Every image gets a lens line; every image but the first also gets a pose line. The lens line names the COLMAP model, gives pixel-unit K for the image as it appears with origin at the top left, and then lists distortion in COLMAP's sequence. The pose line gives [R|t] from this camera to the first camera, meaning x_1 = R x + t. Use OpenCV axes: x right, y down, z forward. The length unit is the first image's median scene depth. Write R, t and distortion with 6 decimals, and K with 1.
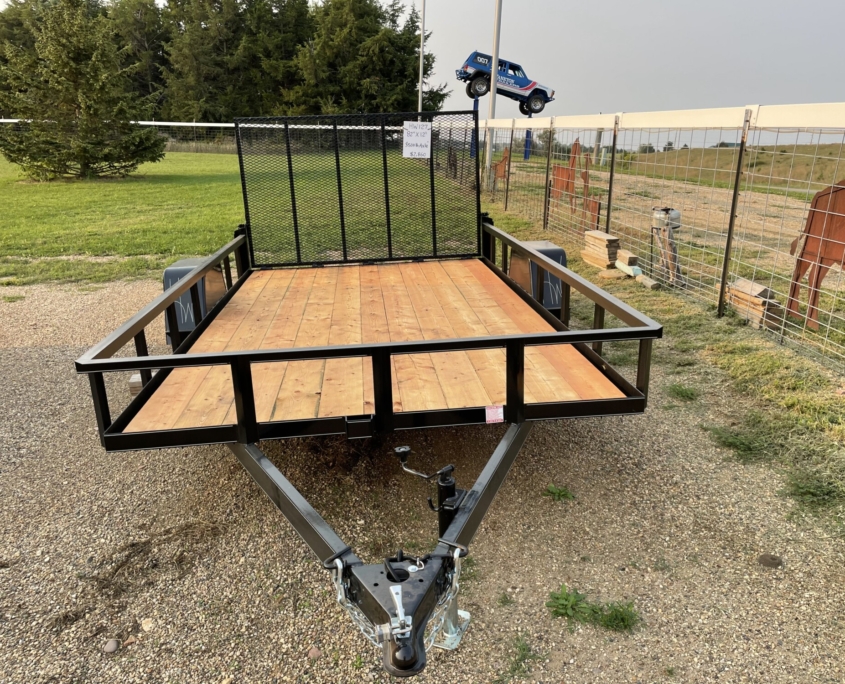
lens RADIAL K [[684.9, 0, 424.8], [0, 684.9, 341.4], [0, 0, 1]] dist [0.080294, -0.089874]
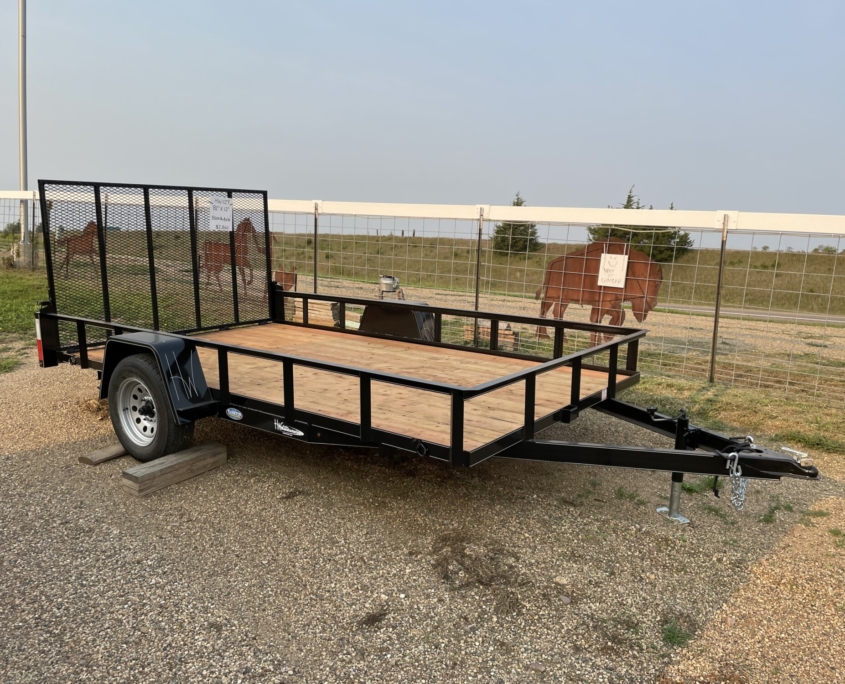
lens RADIAL K [[684.9, 0, 433.6], [0, 684.9, 345.3], [0, 0, 1]] dist [0.080294, -0.089874]
pose [[0.668507, -0.091838, 0.738013, -0.177029], [0.173162, 0.984294, -0.034369, -0.001957], [-0.723265, 0.150772, 0.673910, 0.029881]]
